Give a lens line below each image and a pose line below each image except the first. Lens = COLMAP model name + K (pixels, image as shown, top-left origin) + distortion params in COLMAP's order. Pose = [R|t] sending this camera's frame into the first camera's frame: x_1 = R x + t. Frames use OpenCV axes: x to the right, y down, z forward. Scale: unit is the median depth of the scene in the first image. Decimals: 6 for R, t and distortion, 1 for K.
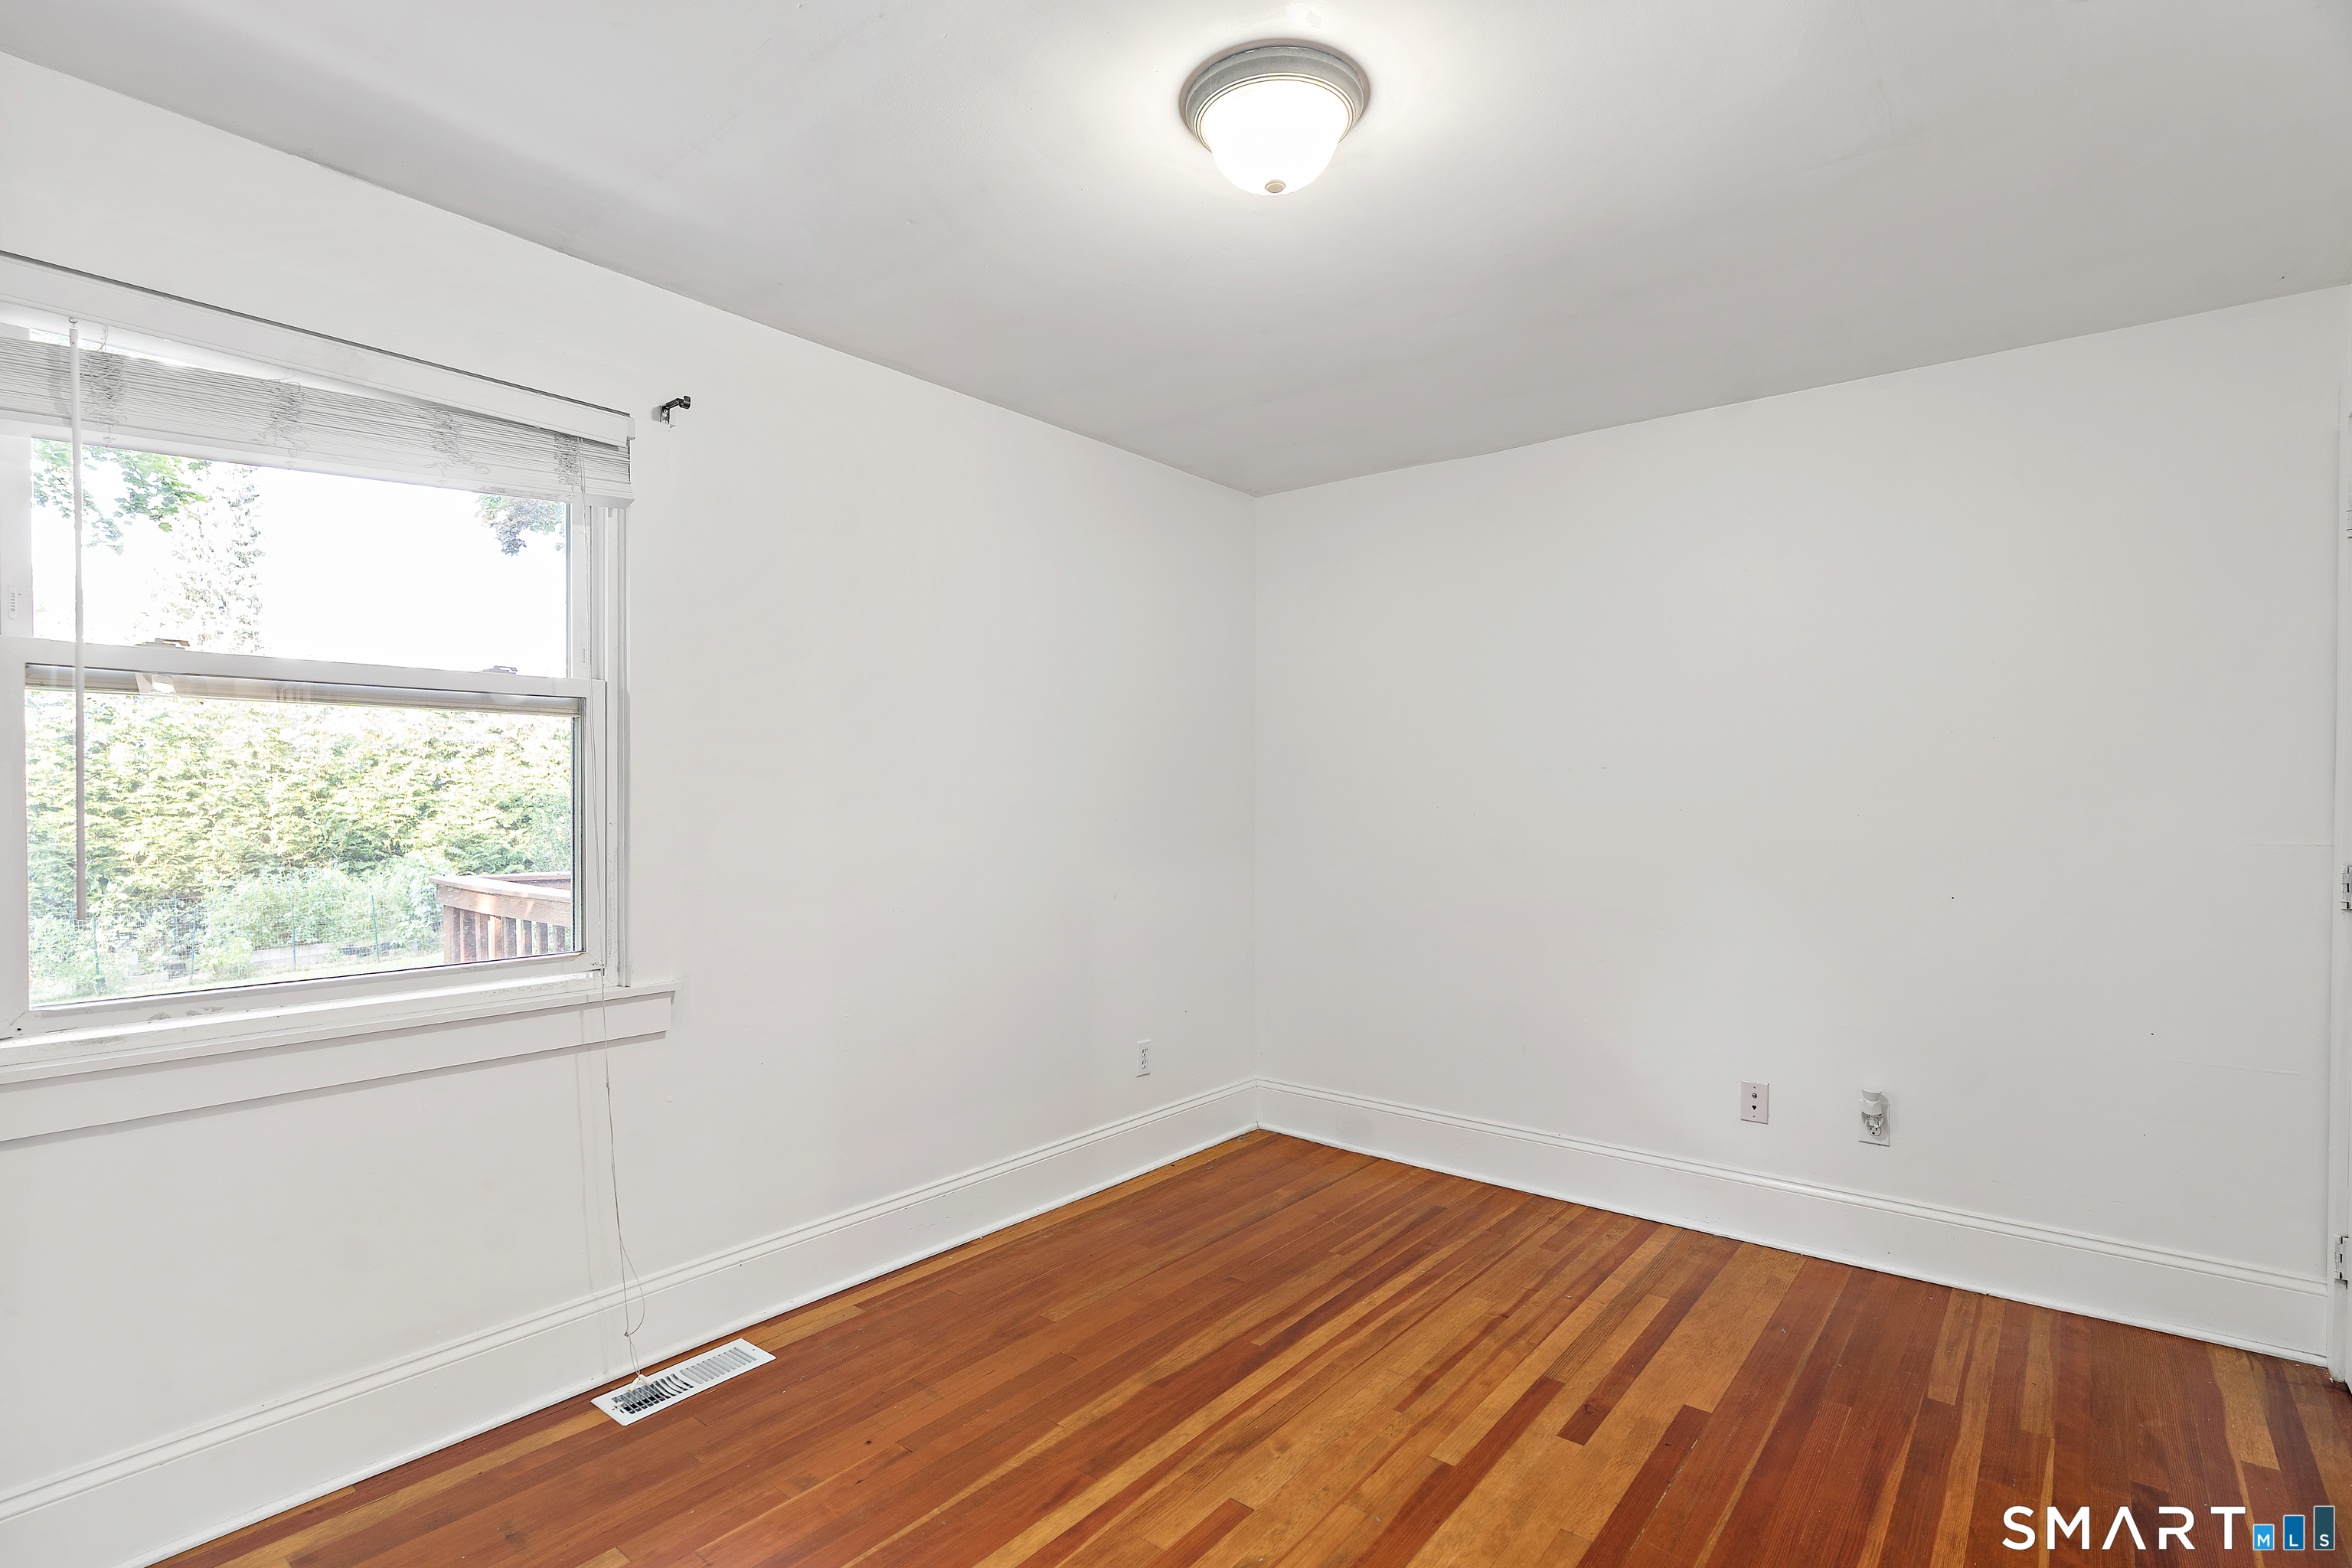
lens RADIAL K [[1233.6, 0, 1225.0], [0, 1233.6, 789.3], [0, 0, 1]] dist [-0.001337, 0.005195]
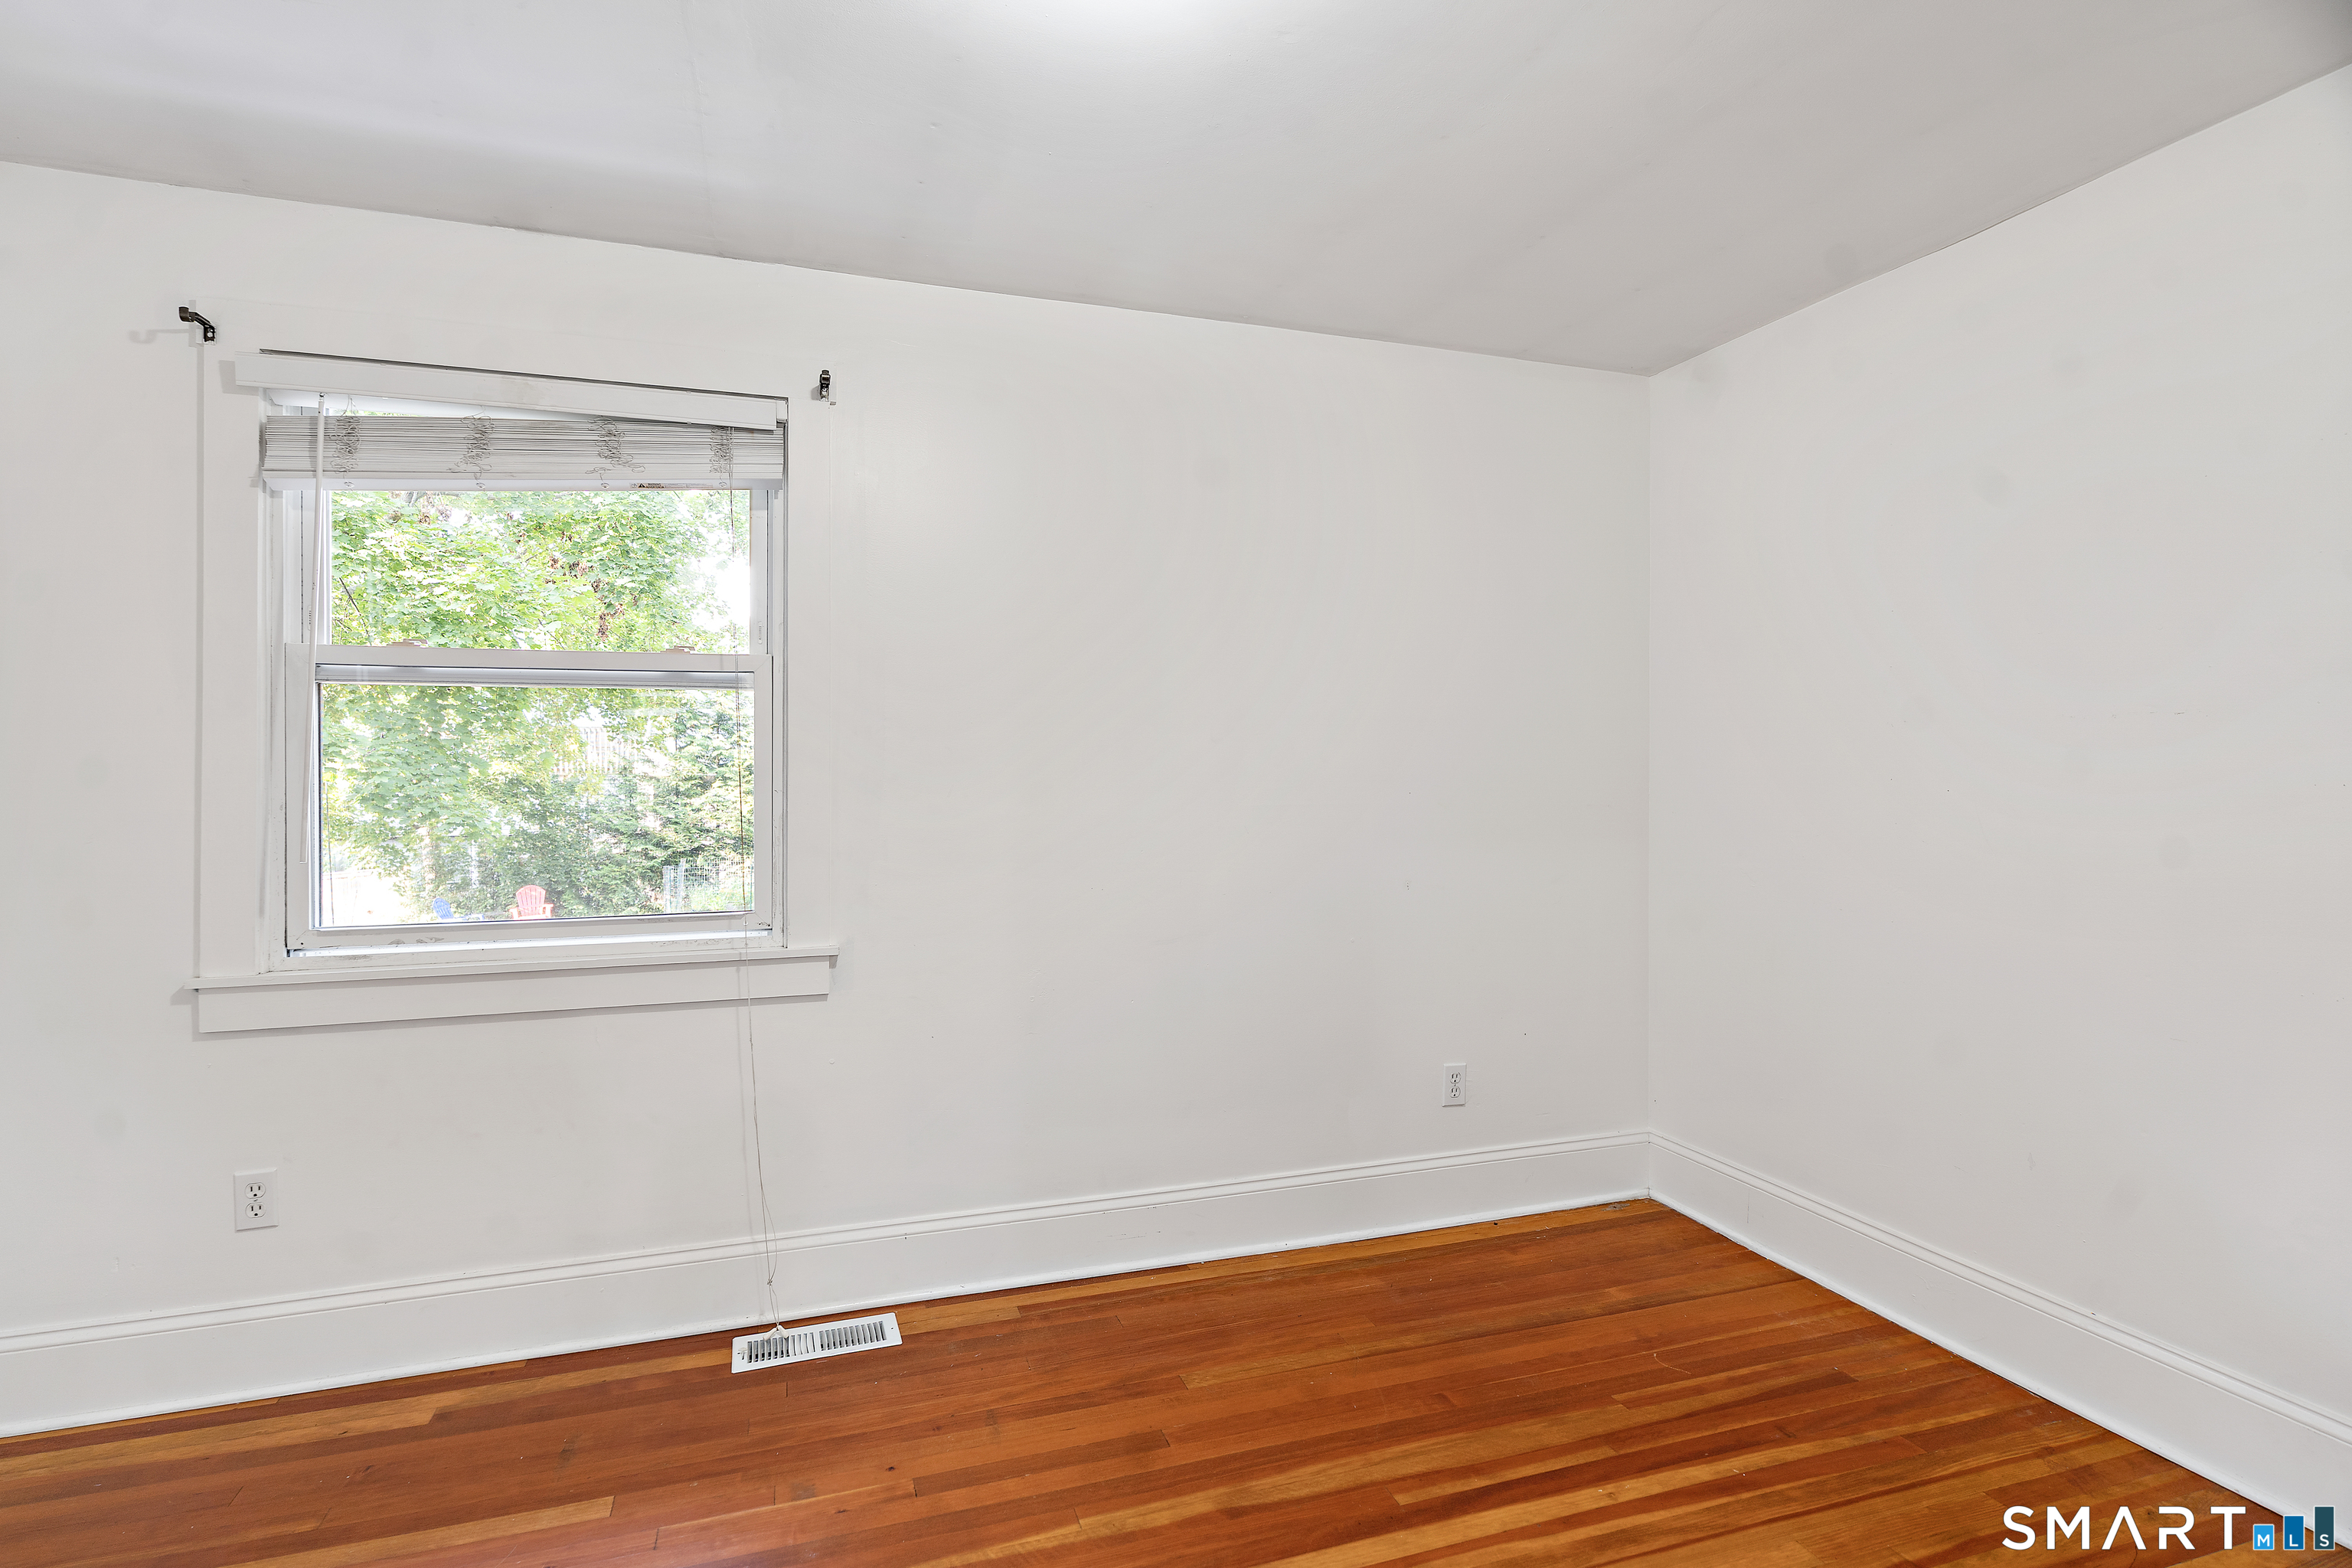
lens RADIAL K [[1233.6, 0, 1096.9], [0, 1233.6, 749.8], [0, 0, 1]] dist [-0.001337, 0.005195]
pose [[0.814728, -0.002520, -0.579838, 0.319797], [0.002234, 0.999997, -0.001207, -0.004995], [0.579839, -0.000312, 0.814731, 0.292219]]
